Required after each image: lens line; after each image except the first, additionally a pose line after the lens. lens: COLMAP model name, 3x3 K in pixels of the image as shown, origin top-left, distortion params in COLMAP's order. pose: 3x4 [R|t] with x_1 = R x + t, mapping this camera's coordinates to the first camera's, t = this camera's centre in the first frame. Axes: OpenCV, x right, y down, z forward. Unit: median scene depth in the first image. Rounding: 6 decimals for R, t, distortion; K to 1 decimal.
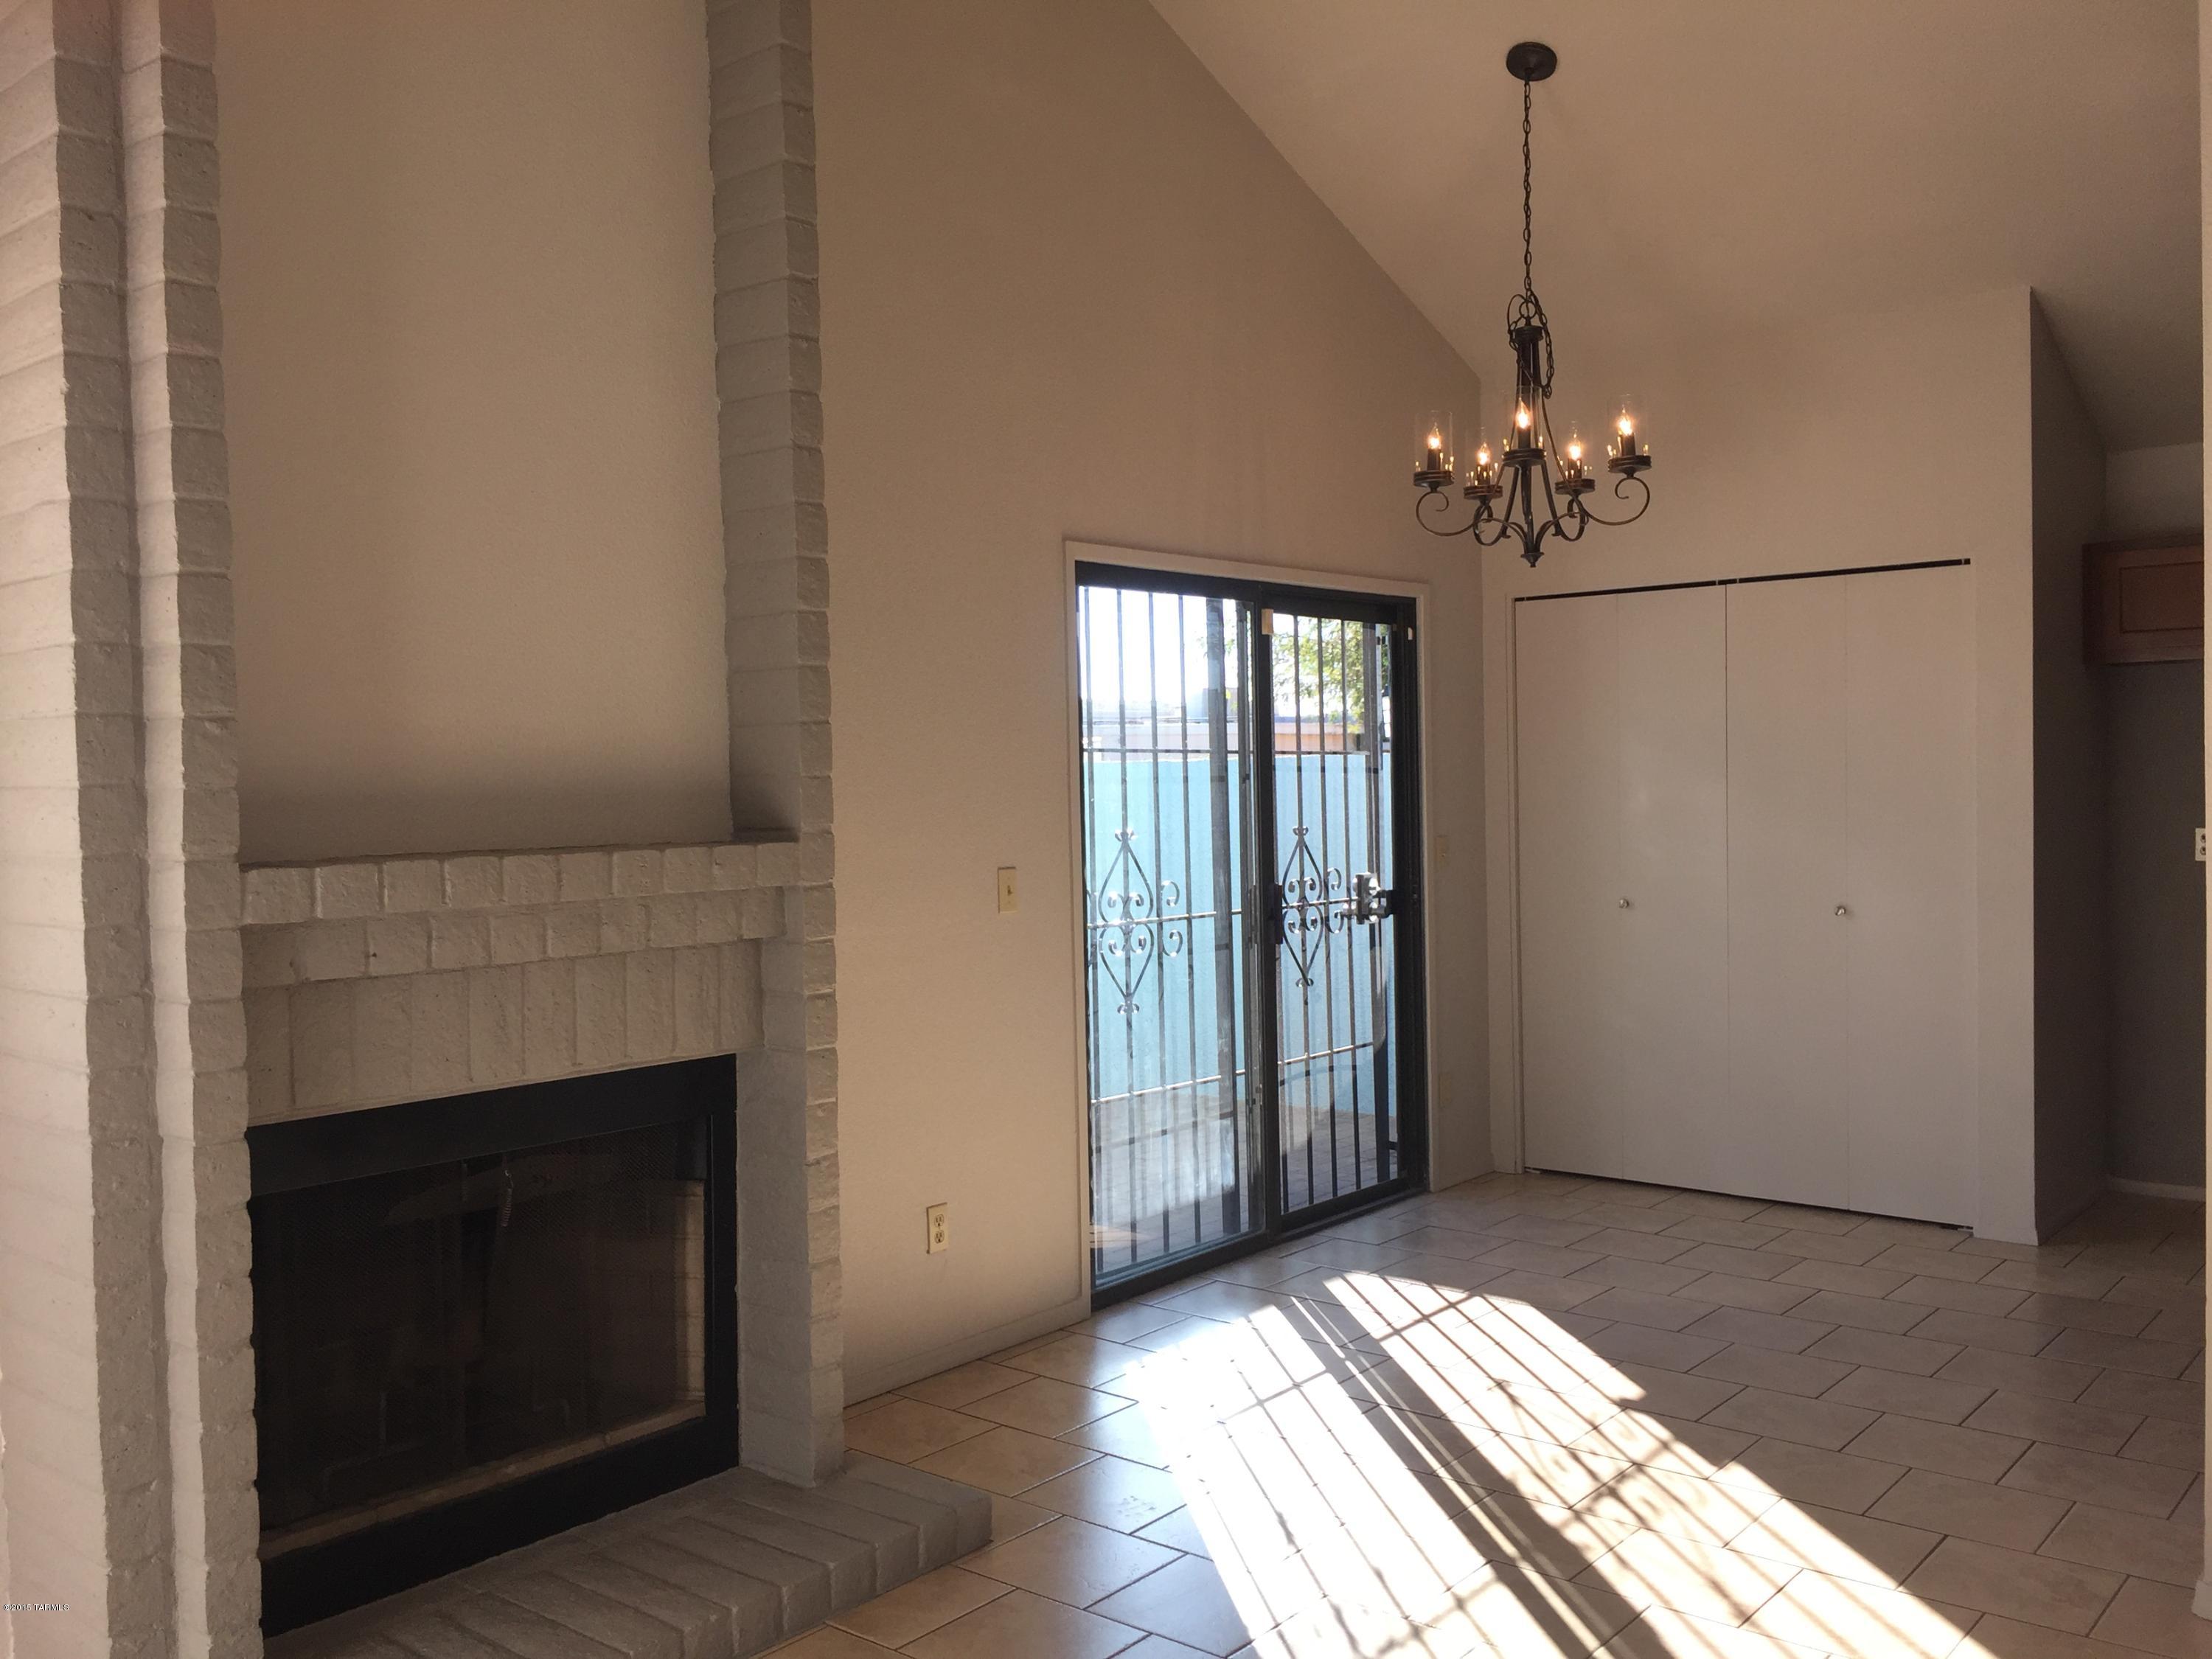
lens RADIAL K [[1884.4, 0, 1115.7], [0, 1884.4, 834.0], [0, 0, 1]] dist [0.049671, -0.065300]
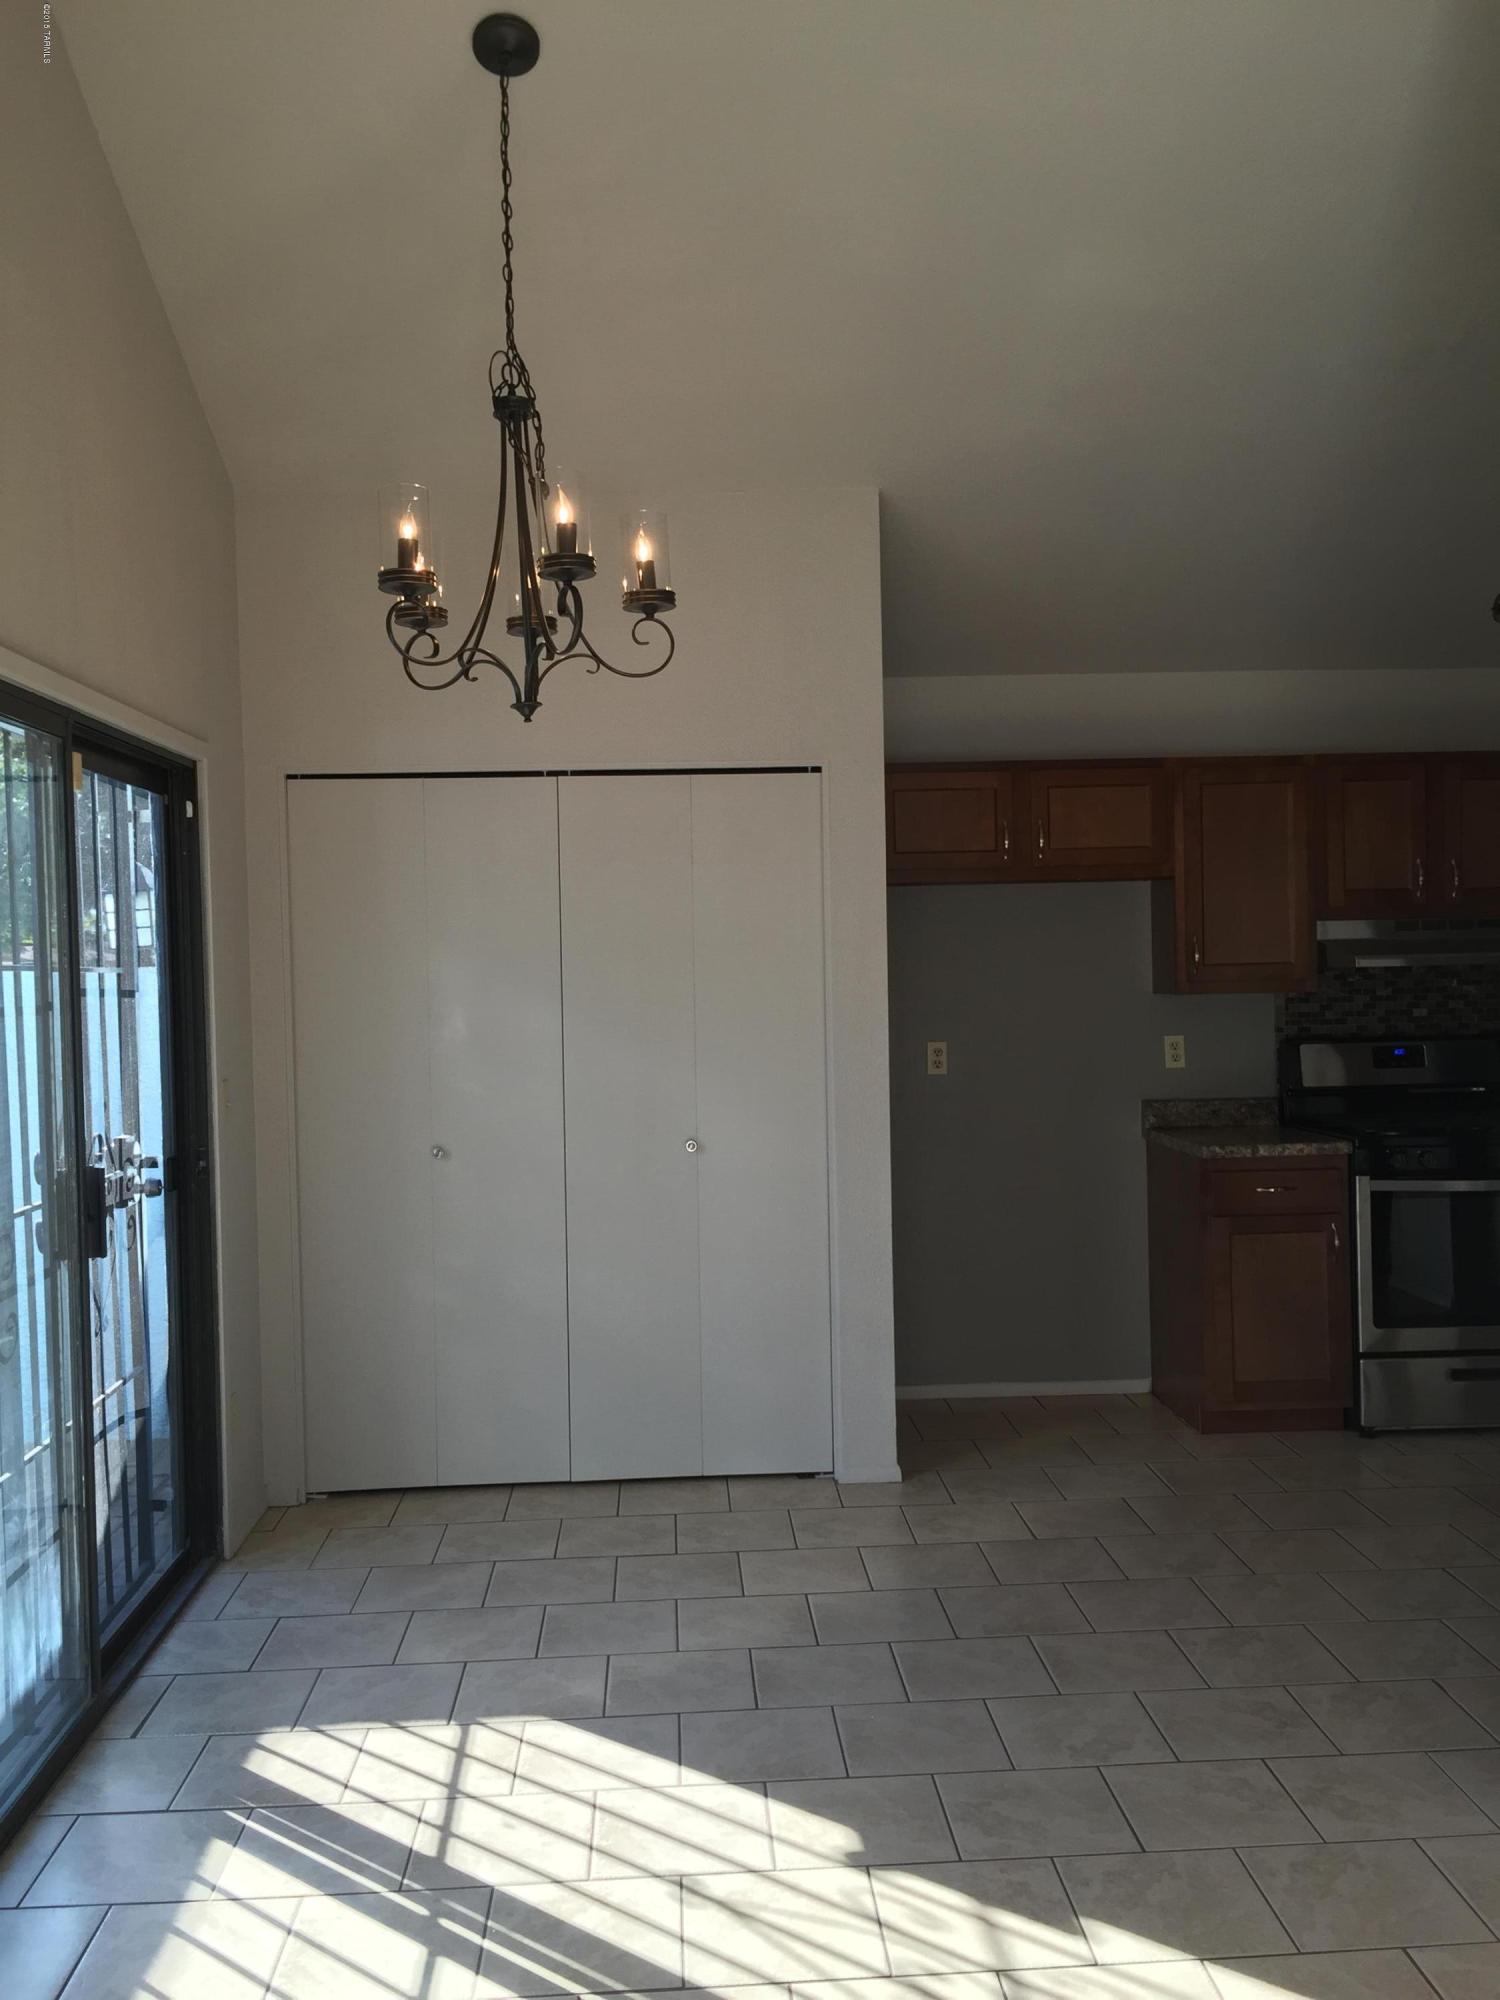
lens RADIAL K [[1703.8, 0, 743.7], [0, 1703.8, 1007.1], [0, 0, 1]] dist [0.049671, -0.065300]
pose [[0.733952, -0.013739, 0.679062, -0.174617], [0.028379, 0.999543, -0.010451, -0.018981], [-0.678608, 0.026942, 0.734006, 0.448001]]
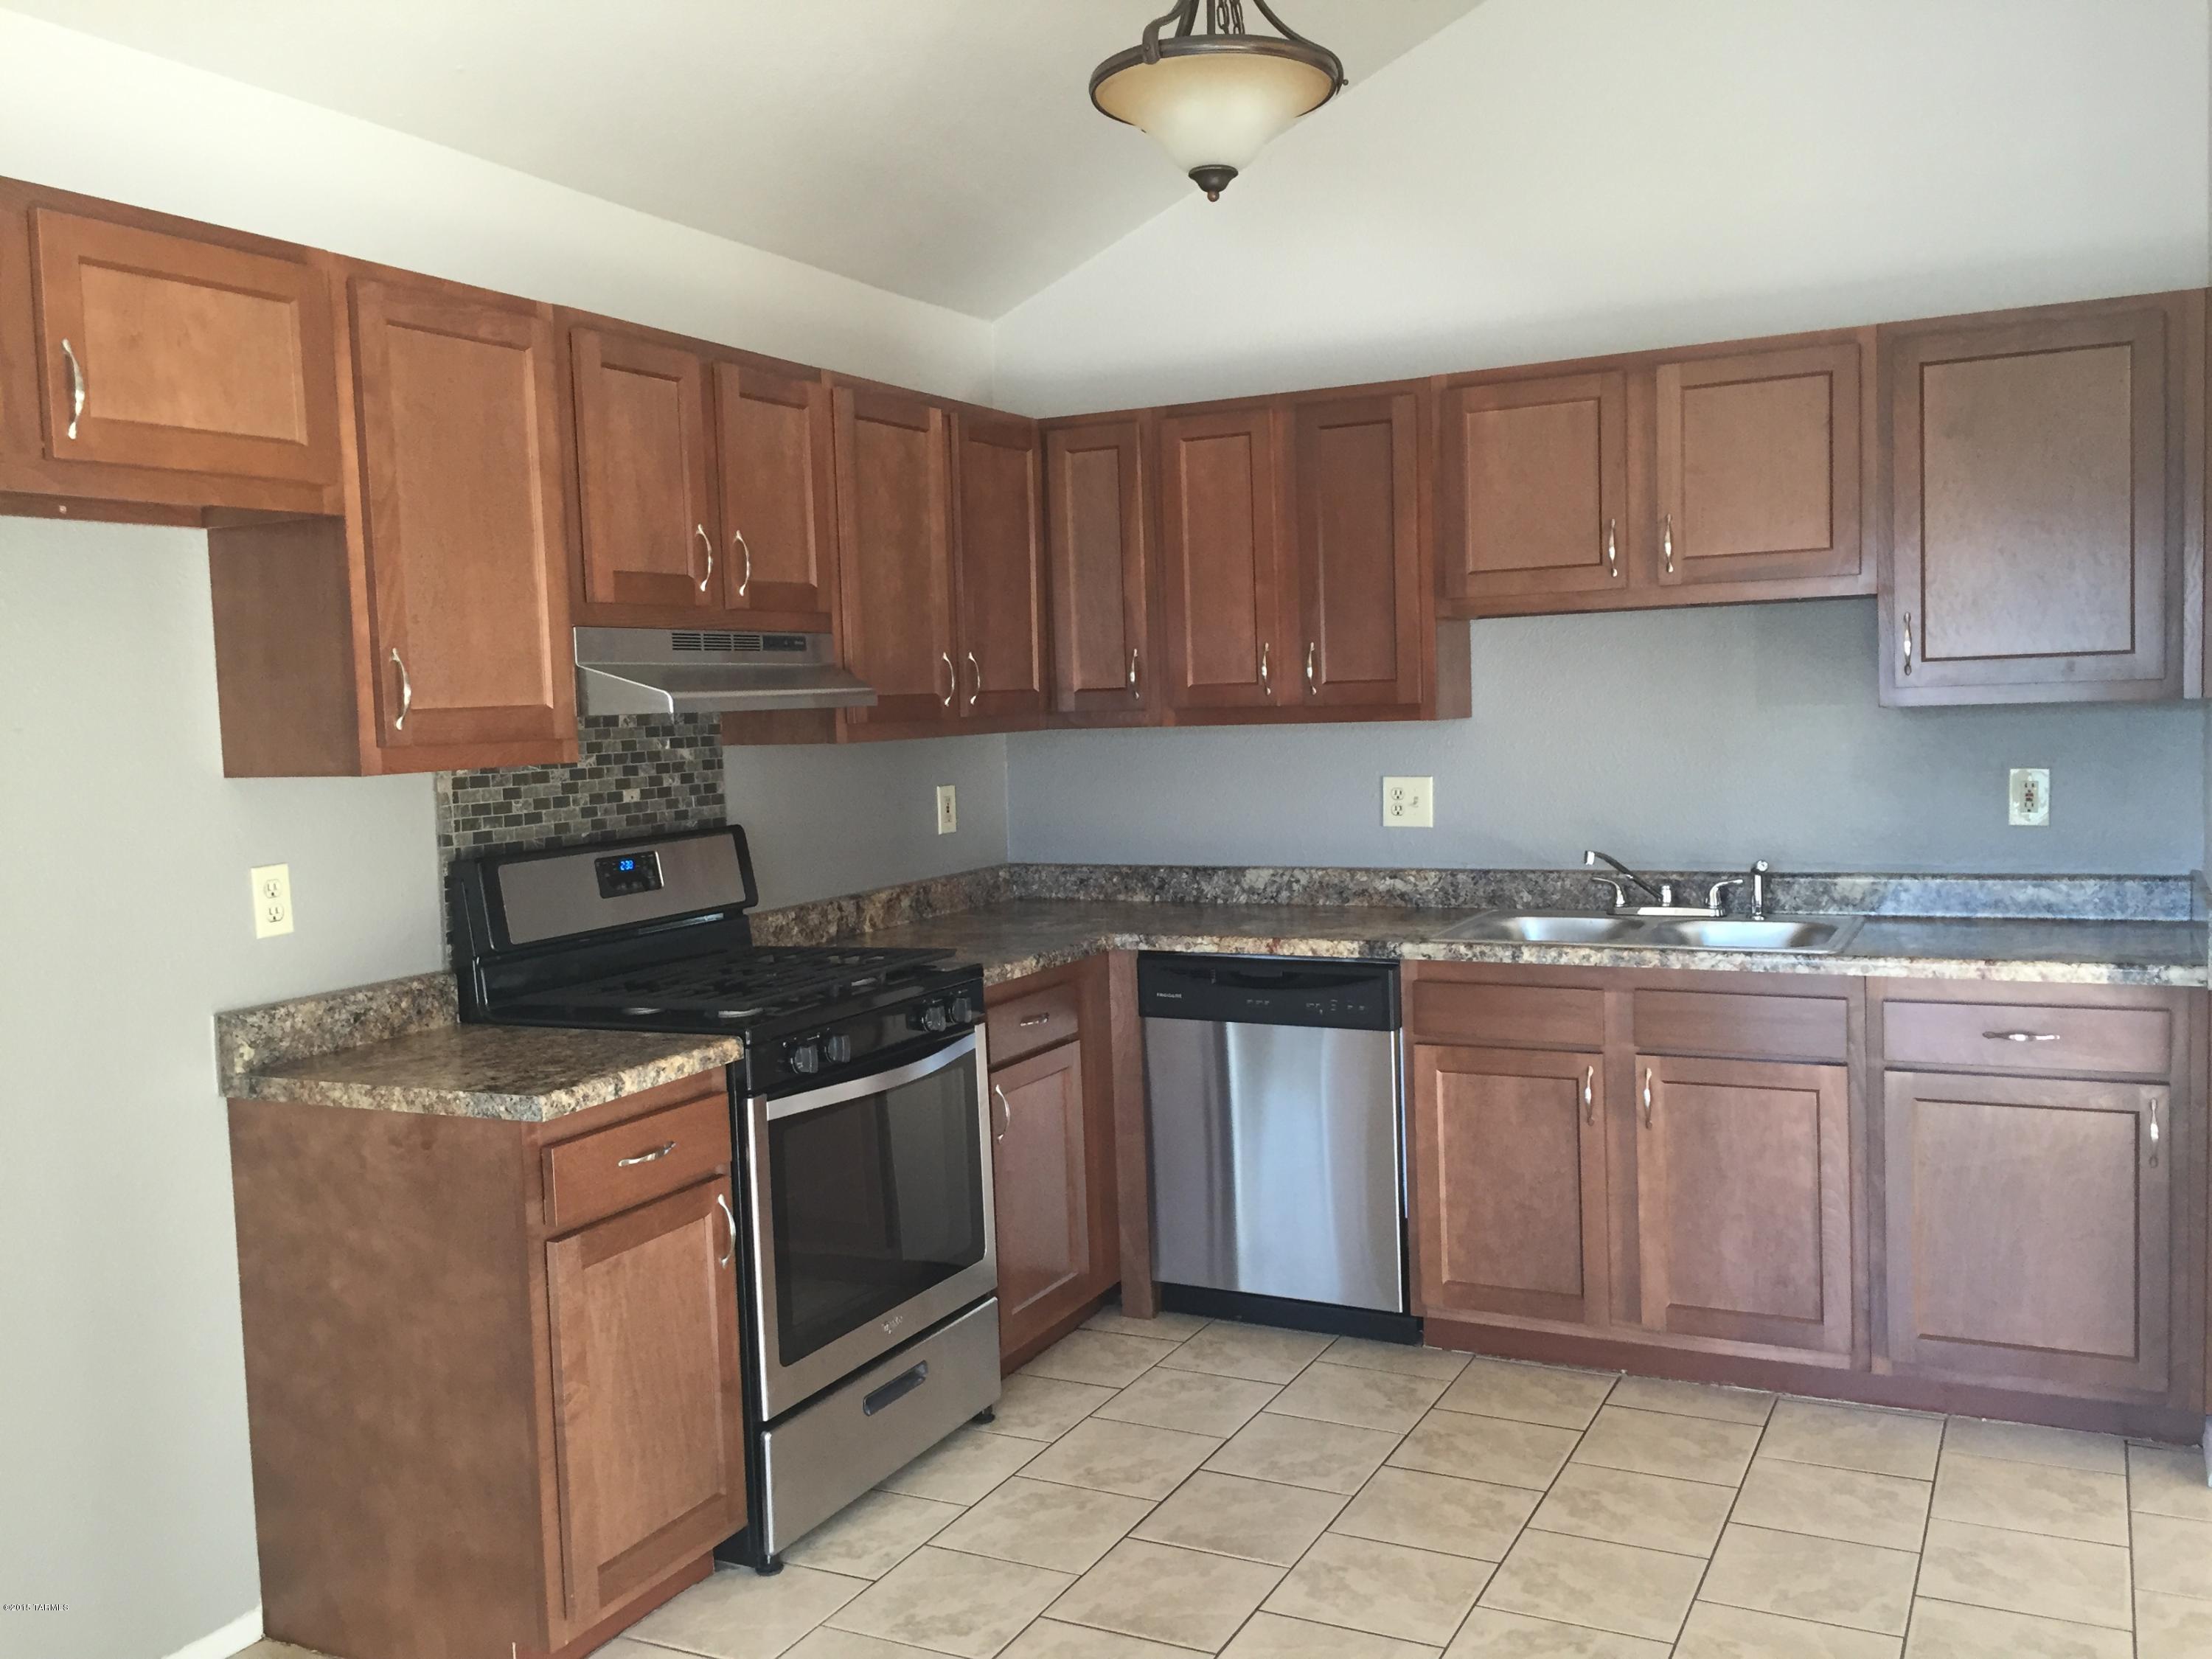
lens RADIAL K [[1884.4, 0, 1115.1], [0, 1884.4, 831.0], [0, 0, 1]] dist [0.049671, -0.065300]
pose [[-0.223663, -0.043653, 0.973689, 0.113747], [0.070087, 0.995690, 0.060739, -0.030280], [-0.972143, 0.081828, -0.219639, 0.875579]]
